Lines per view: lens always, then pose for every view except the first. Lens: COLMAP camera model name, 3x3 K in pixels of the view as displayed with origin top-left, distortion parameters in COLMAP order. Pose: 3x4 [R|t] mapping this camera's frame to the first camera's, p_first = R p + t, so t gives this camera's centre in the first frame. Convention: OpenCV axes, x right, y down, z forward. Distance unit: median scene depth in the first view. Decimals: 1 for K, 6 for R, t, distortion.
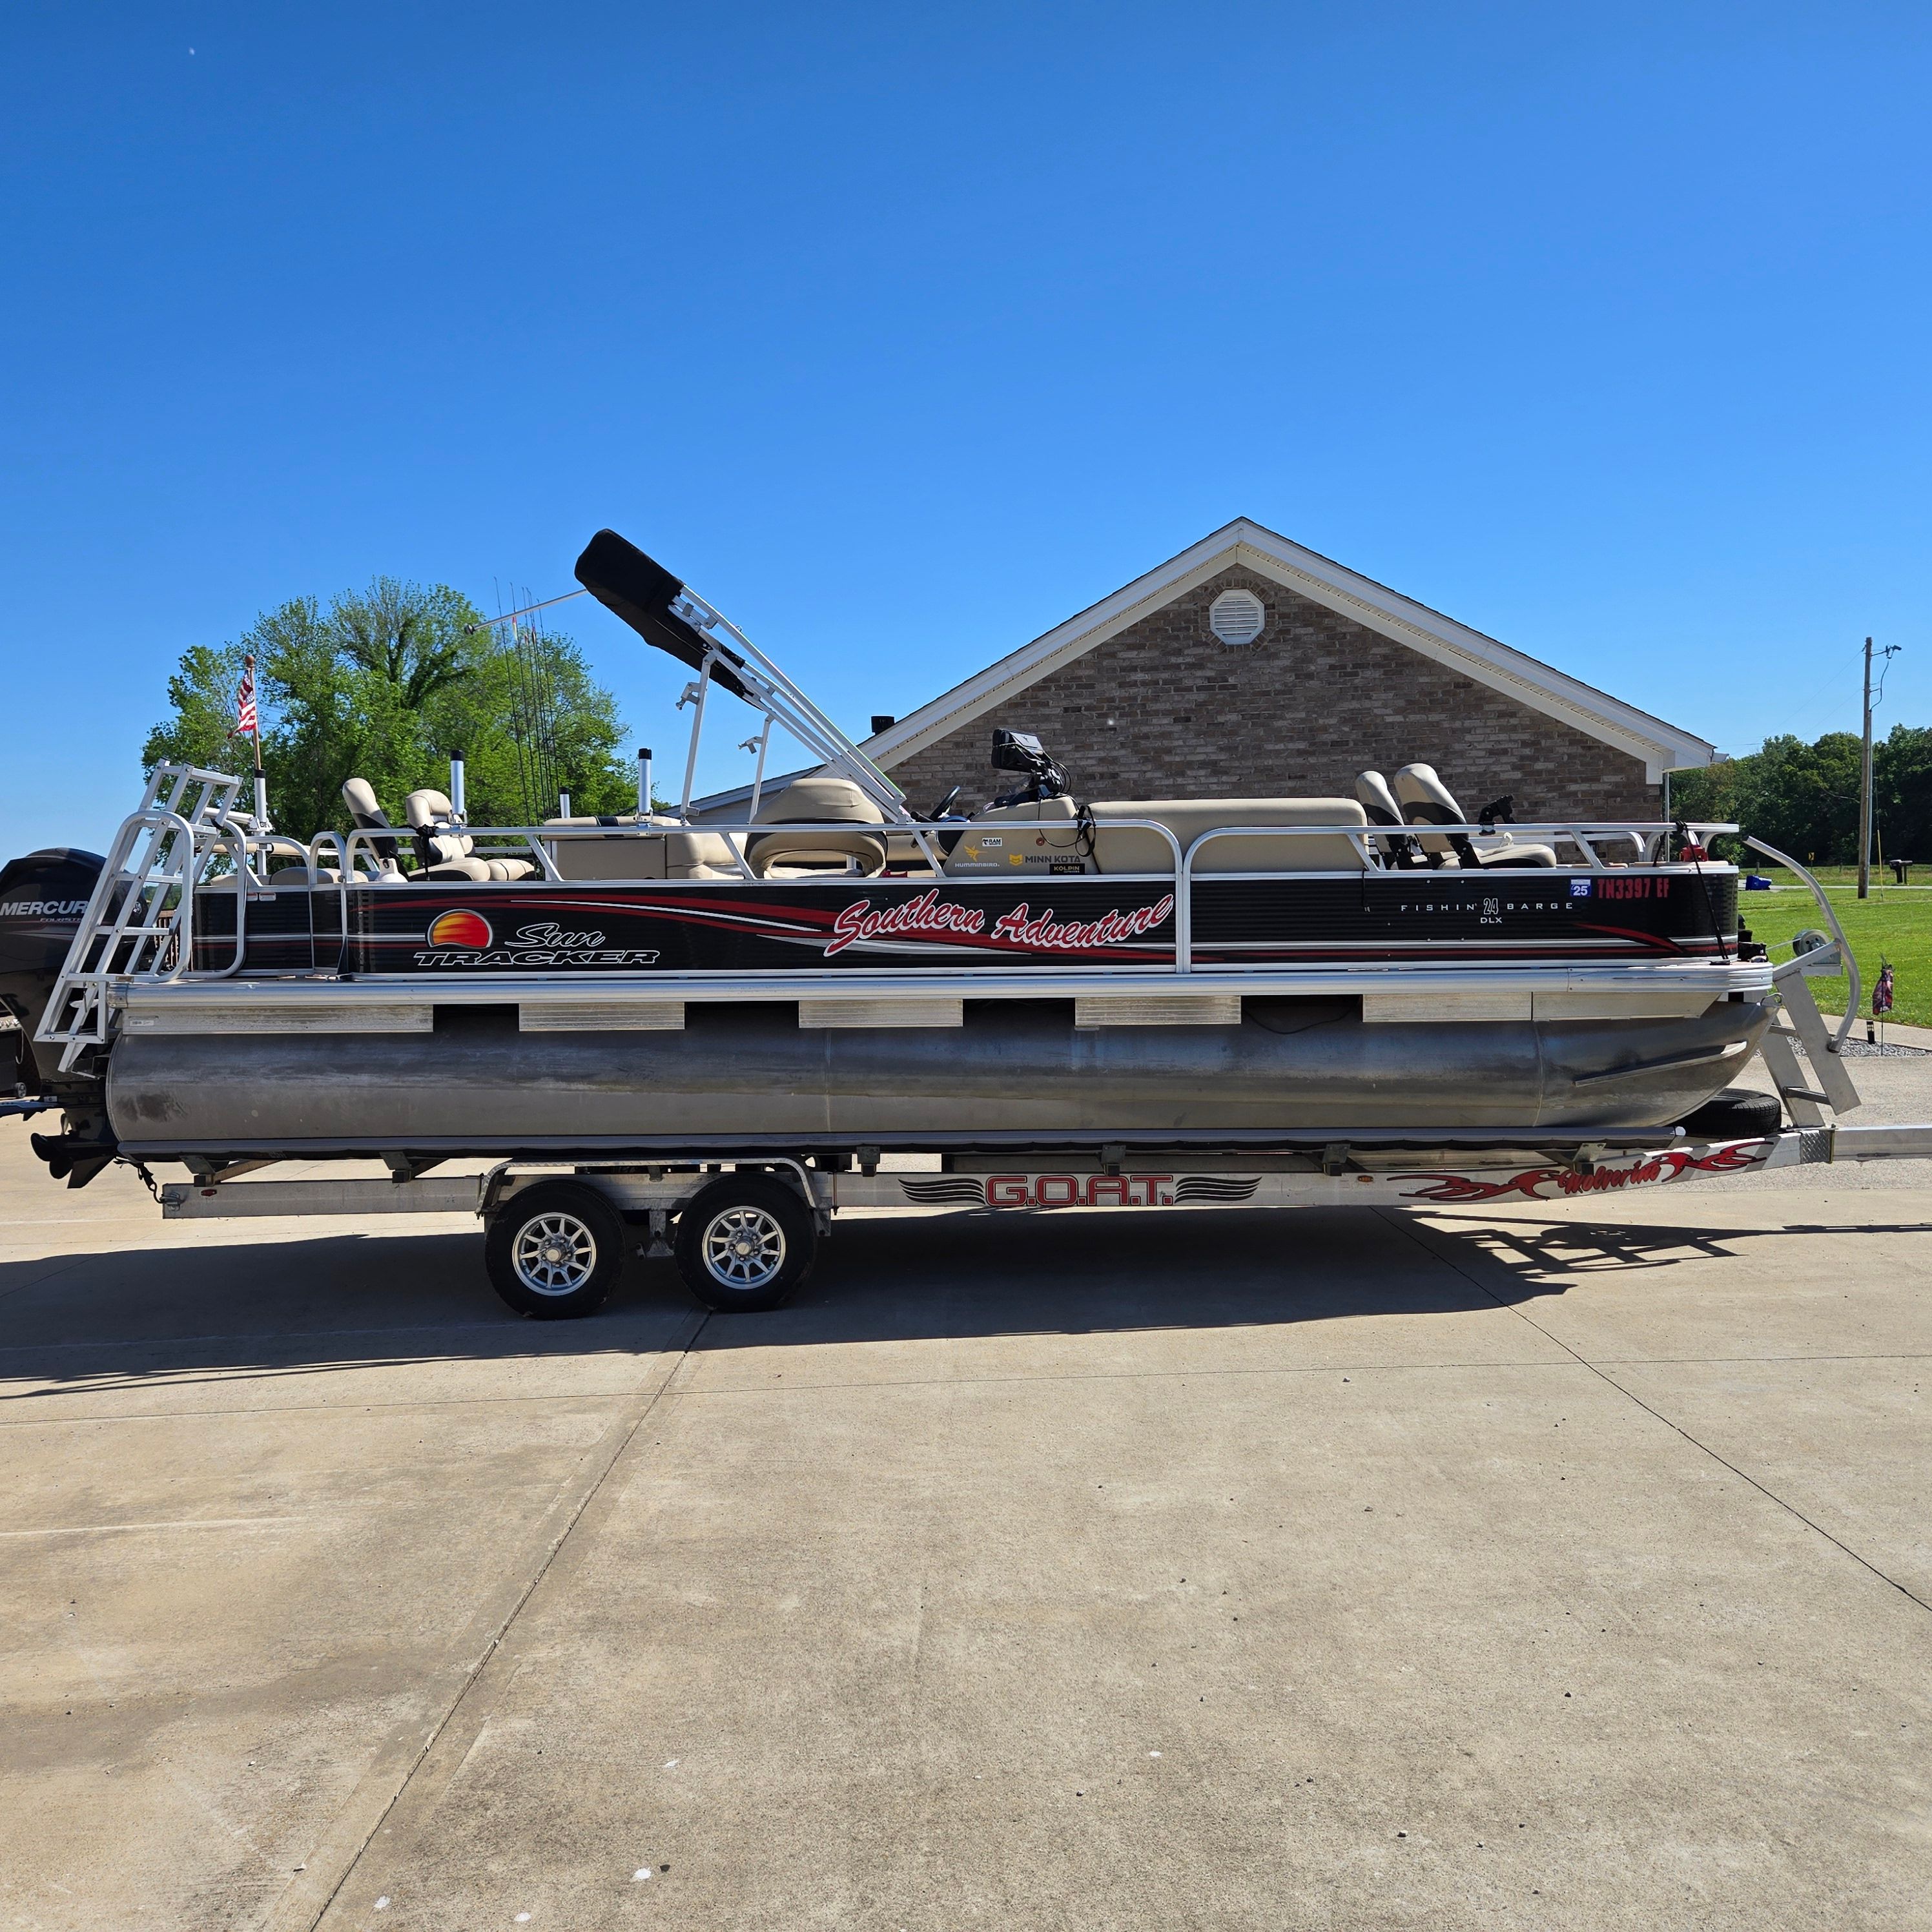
lens RADIAL K [[1687.5, 0, 967.8], [0, 1687.5, 945.1], [0, 0, 1]] dist [0.092472, -0.093386]
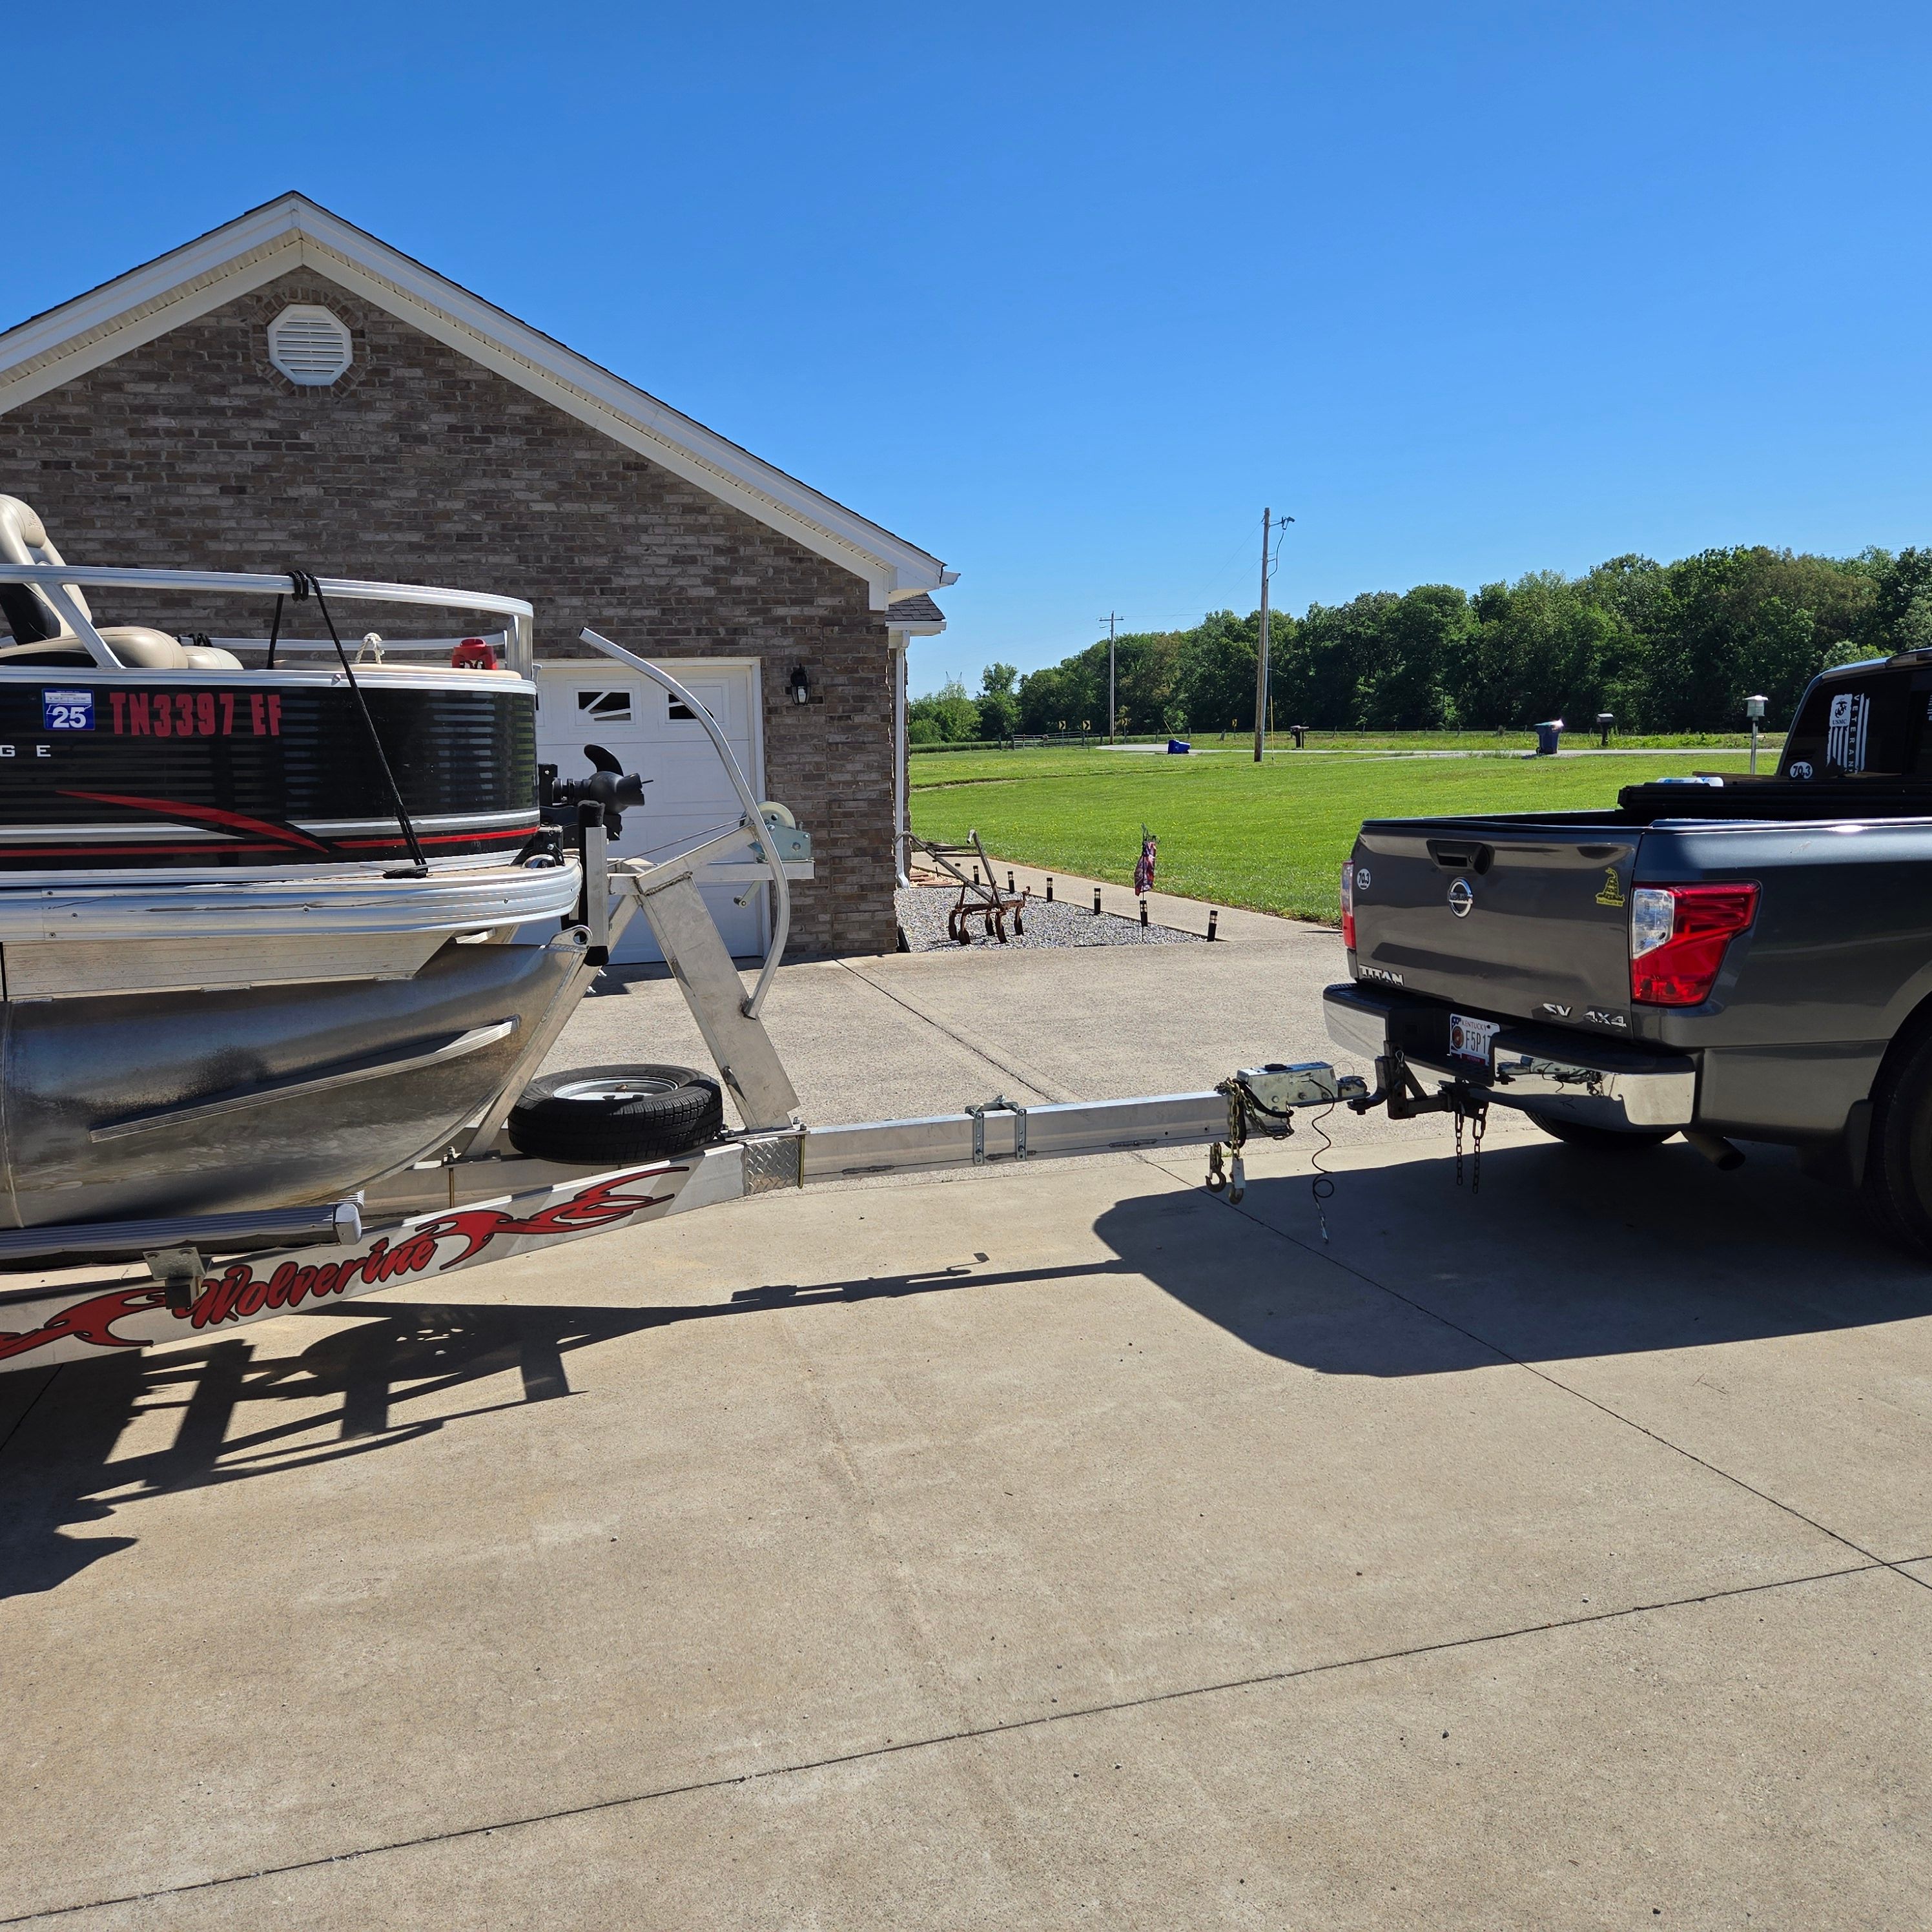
lens RADIAL K [[1687.5, 0, 967.8], [0, 1687.5, 945.1], [0, 0, 1]] dist [0.092472, -0.093386]
pose [[0.957530, -0.025765, 0.287182, 0.209580], [0.002212, 0.996627, 0.082040, -0.003965], [-0.288327, -0.077920, 0.954356, 0.225583]]
